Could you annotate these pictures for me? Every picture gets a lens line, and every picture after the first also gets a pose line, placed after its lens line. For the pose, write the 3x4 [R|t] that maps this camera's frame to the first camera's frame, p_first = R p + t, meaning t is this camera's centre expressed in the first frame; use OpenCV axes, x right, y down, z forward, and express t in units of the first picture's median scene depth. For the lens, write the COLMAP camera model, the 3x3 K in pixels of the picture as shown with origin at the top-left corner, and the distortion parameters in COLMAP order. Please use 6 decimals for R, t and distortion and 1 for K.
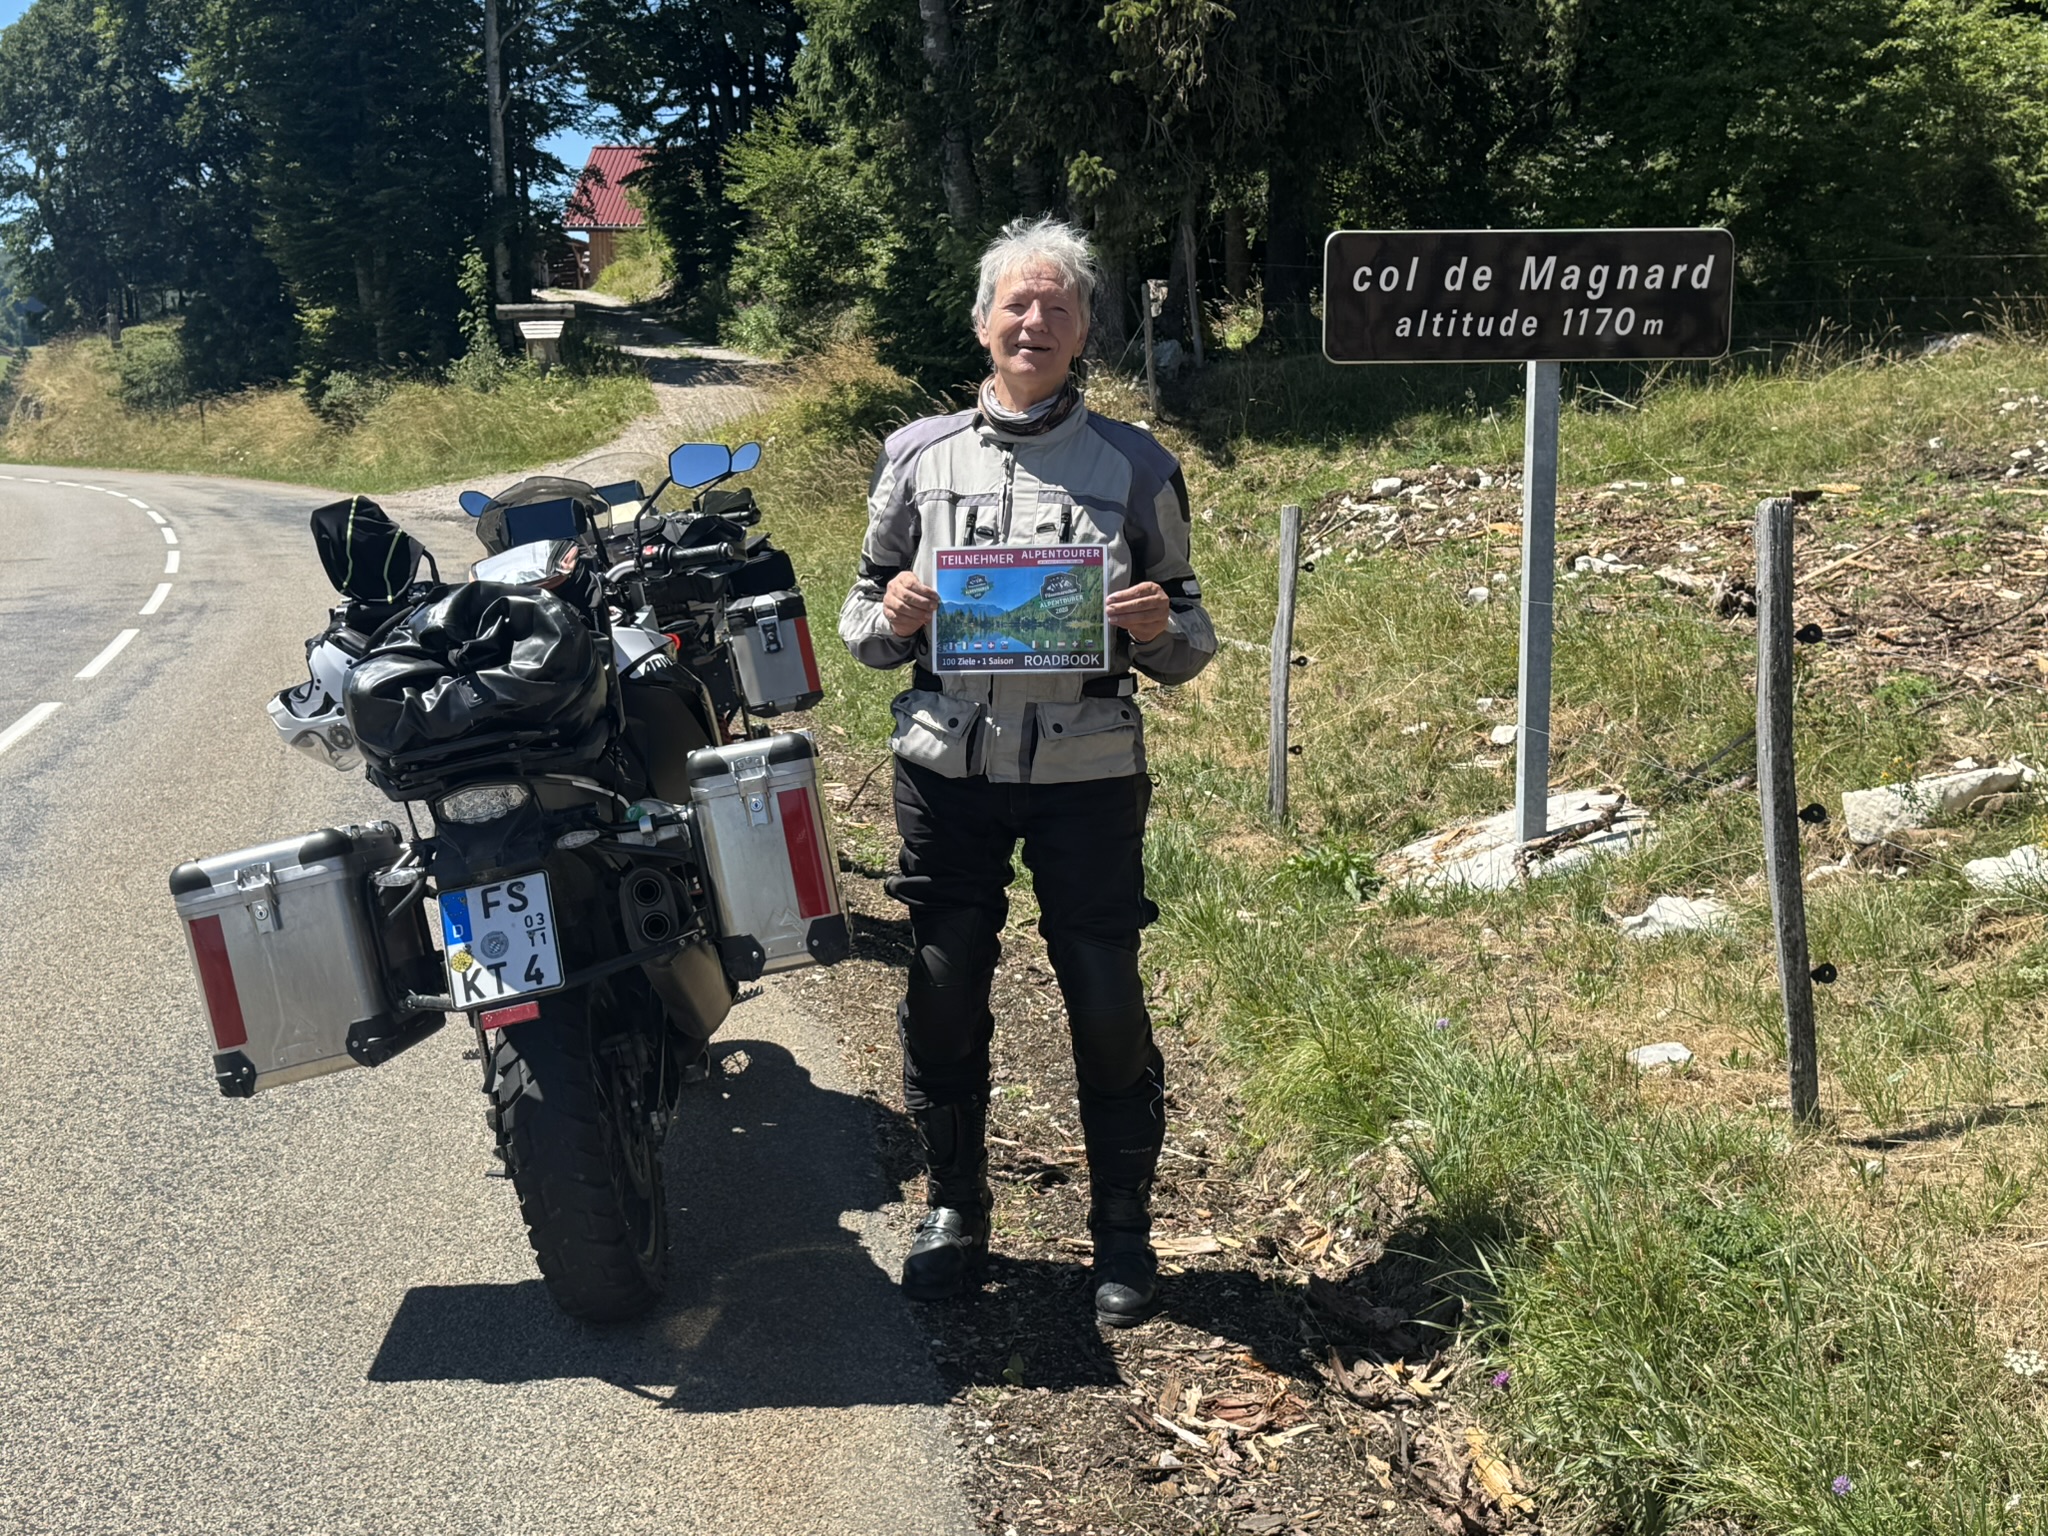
lens RADIAL K [[2570.6, 0, 1024.0], [0, 2570.6, 768.0], [0, 0, 1]] dist [0.226284, -0.520952]
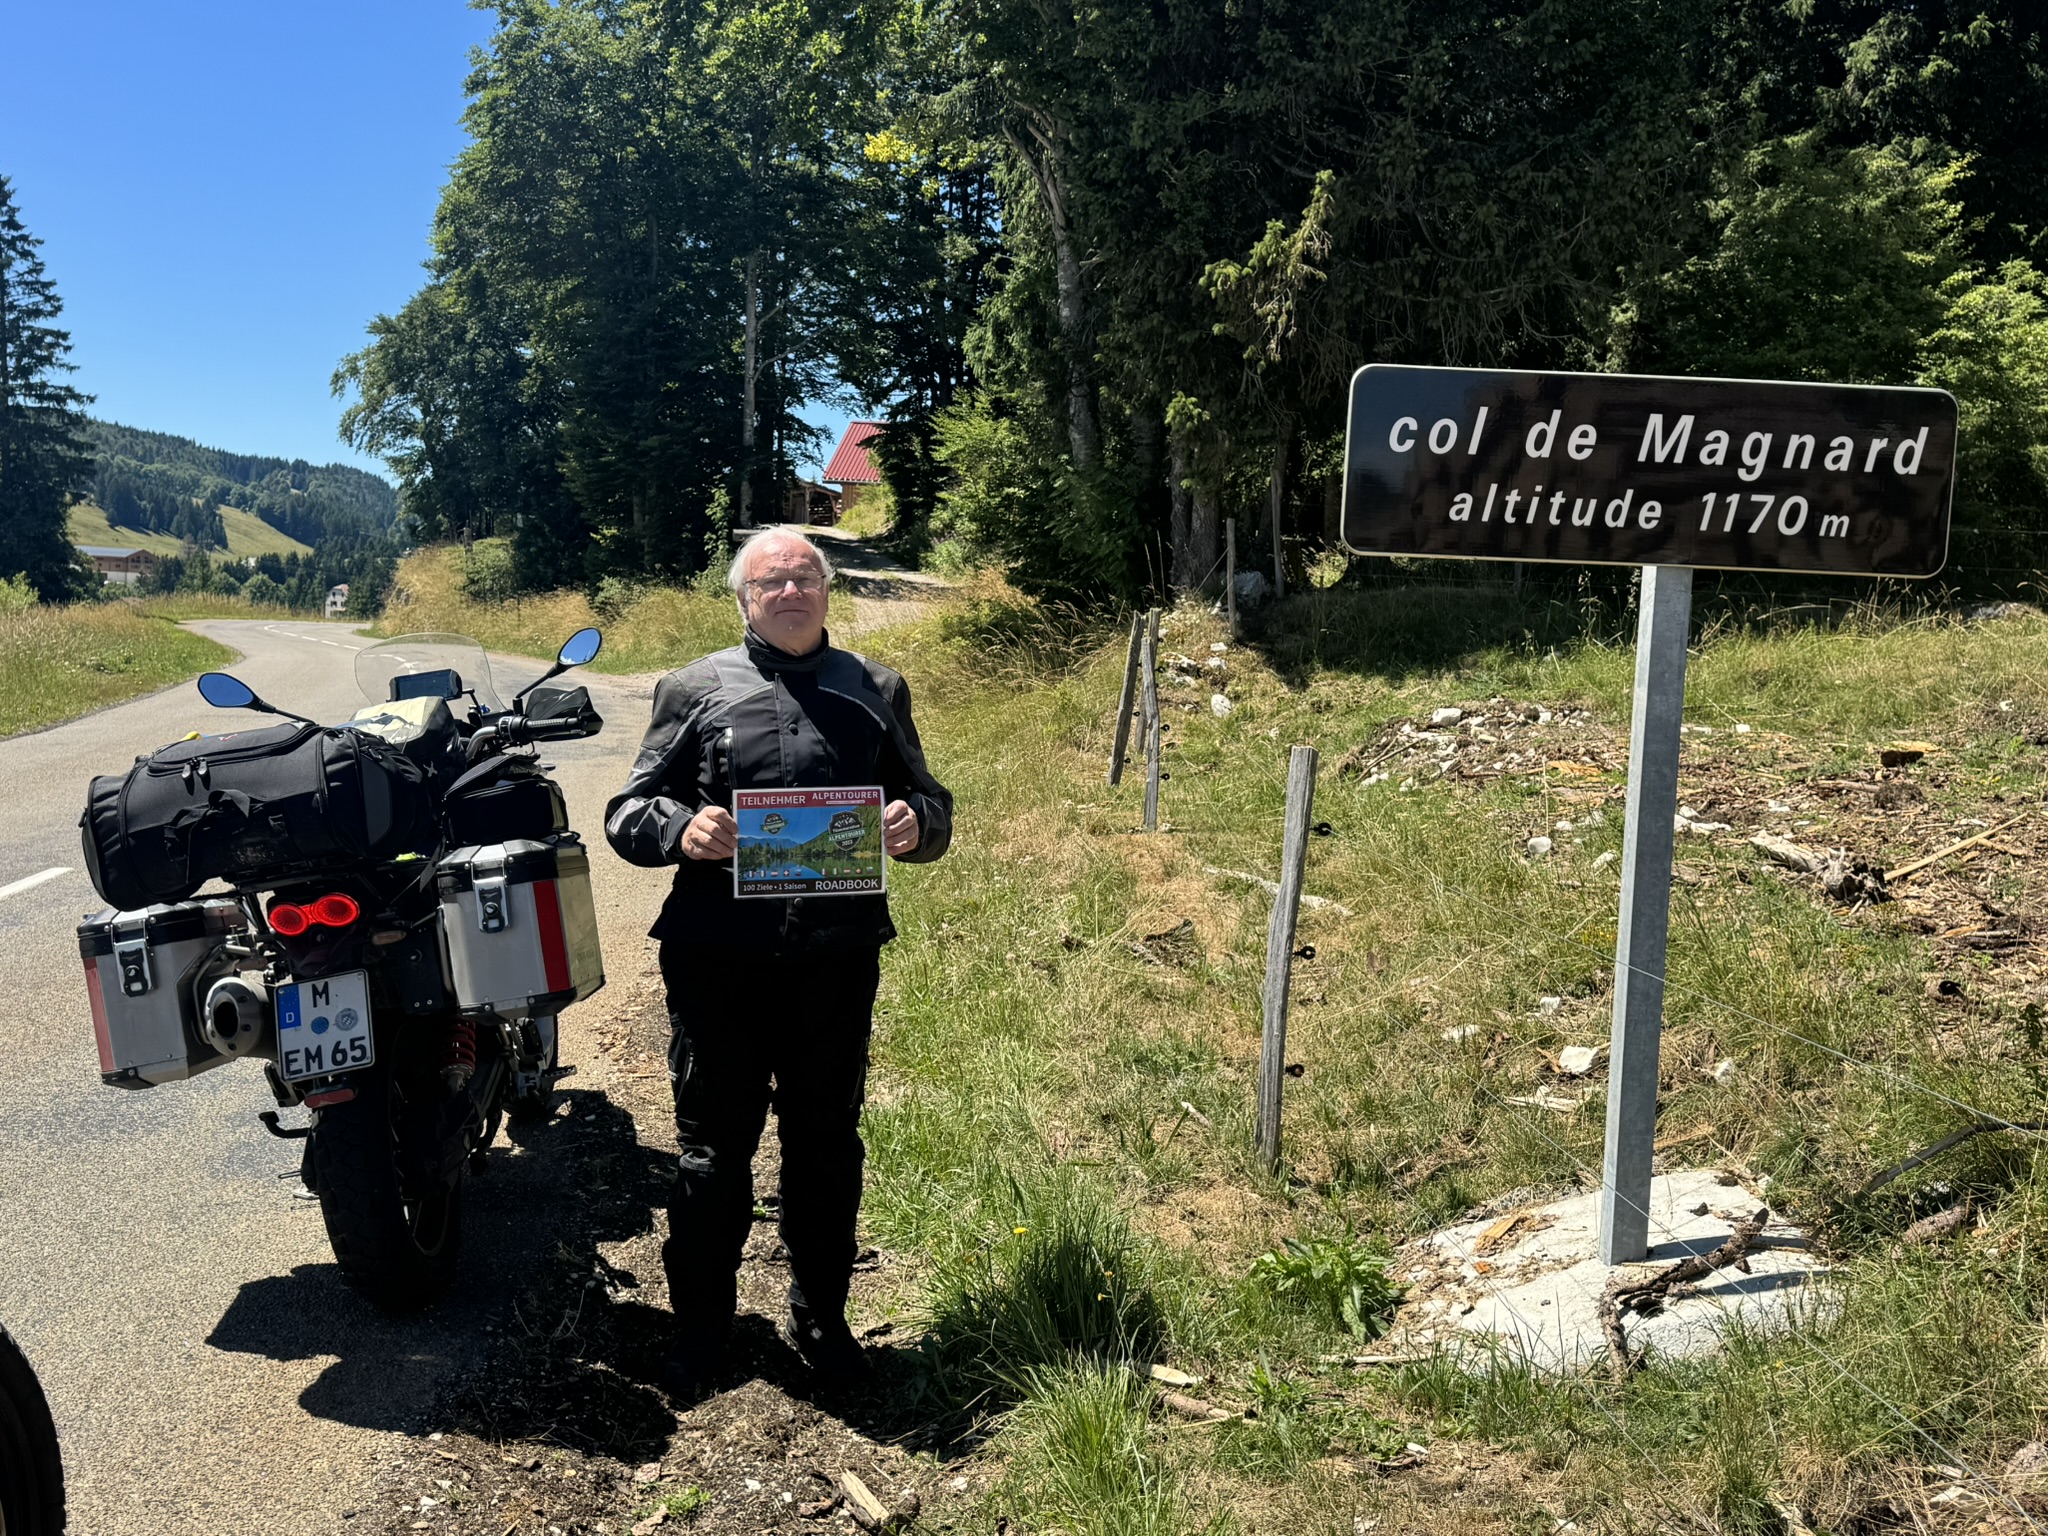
lens RADIAL K [[1957.1, 0, 1024.0], [0, 1957.1, 768.0], [0, 0, 1]] dist [0.240071, -0.538833]
pose [[0.995684, 0.055958, -0.074039, 0.034564], [-0.060914, 0.995927, -0.066467, -0.027726], [0.070018, 0.070691, 0.995038, 0.222599]]
